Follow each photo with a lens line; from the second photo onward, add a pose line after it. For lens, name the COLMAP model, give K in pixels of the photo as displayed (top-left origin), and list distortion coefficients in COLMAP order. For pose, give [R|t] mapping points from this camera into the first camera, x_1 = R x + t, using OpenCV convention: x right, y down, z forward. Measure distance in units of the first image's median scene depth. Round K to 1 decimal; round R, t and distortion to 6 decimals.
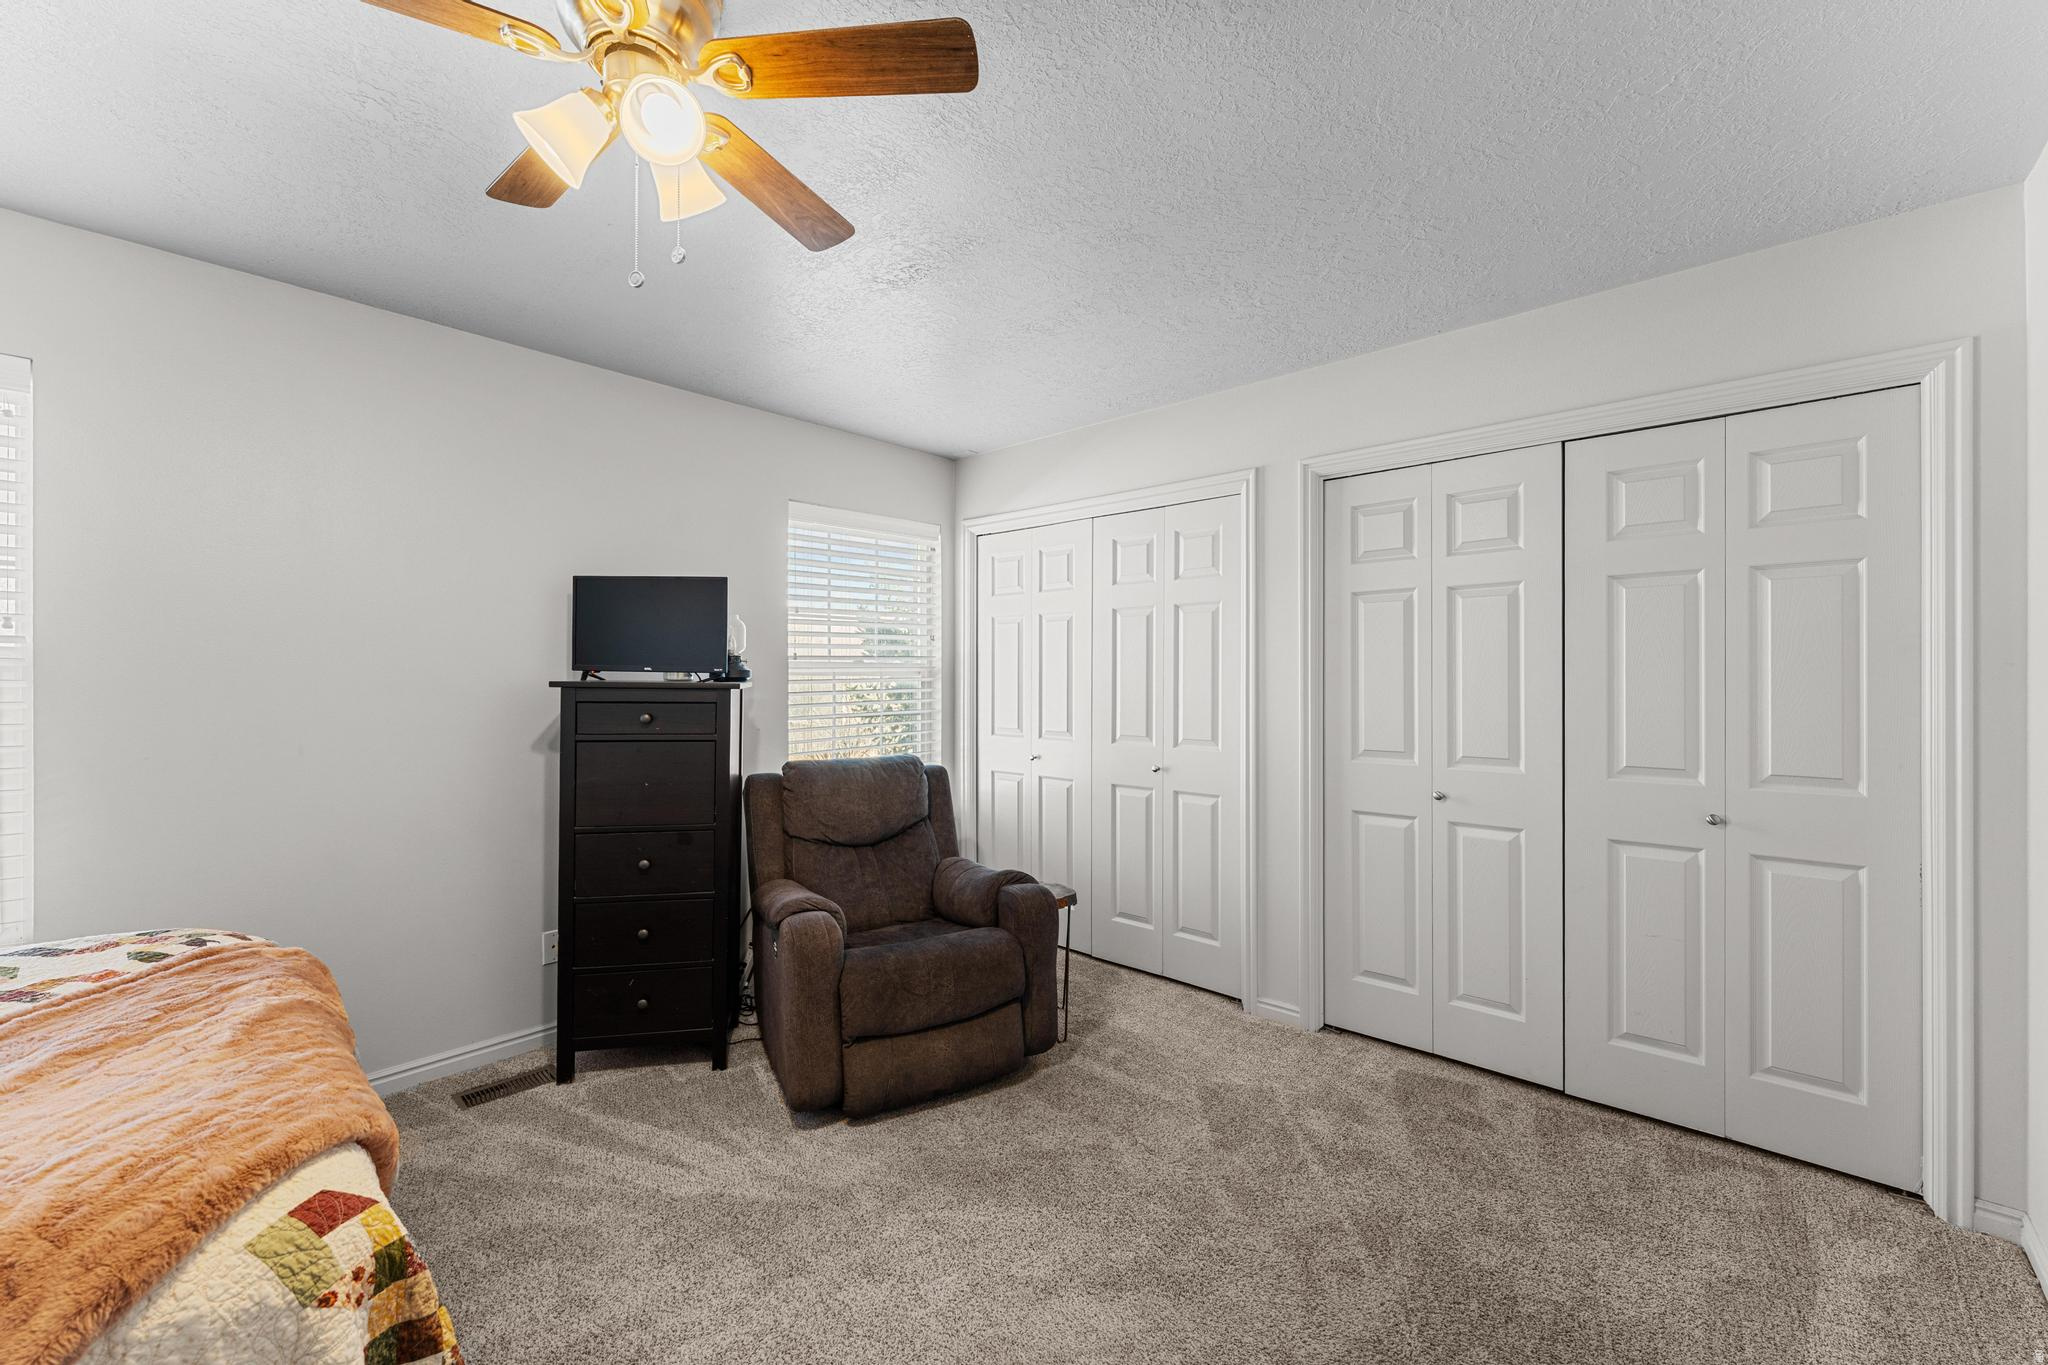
lens RADIAL K [[809.2, 0, 1020.8], [0, 809.2, 685.9], [0, 0, 1]] dist [0.001785, 0.000168]
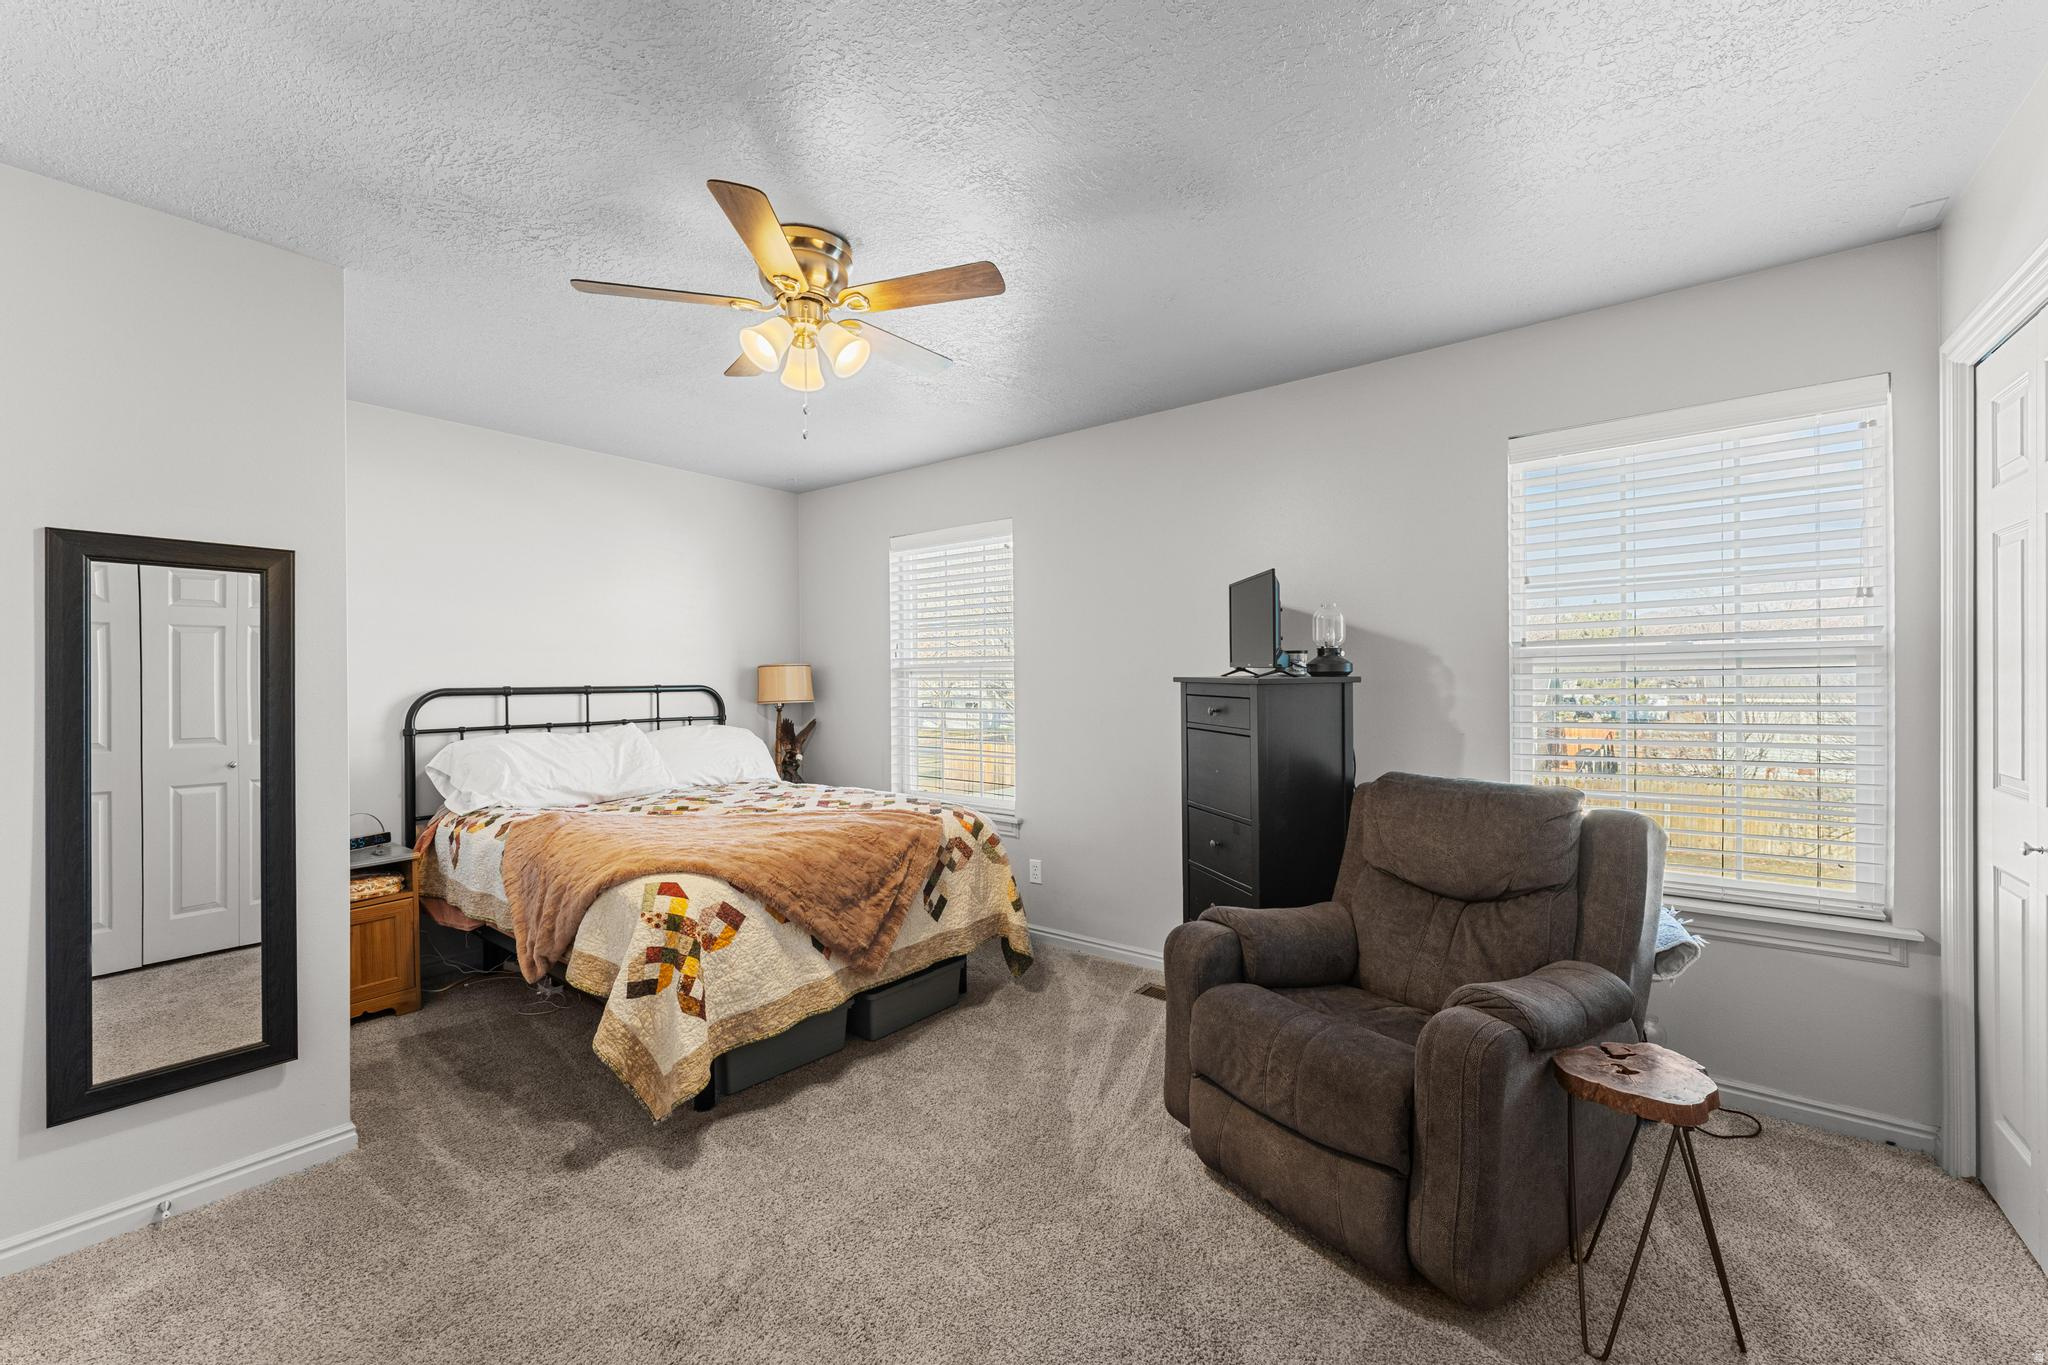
lens RADIAL K [[809.2, 0, 1021.5], [0, 809.2, 674.3], [0, 0, 1]] dist [0.001785, 0.000168]
pose [[0.090948, 0.003544, -0.995849, 0.618528], [0.006435, 0.999971, 0.004146, -0.016719], [0.995835, -0.006785, 0.090923, 0.652704]]
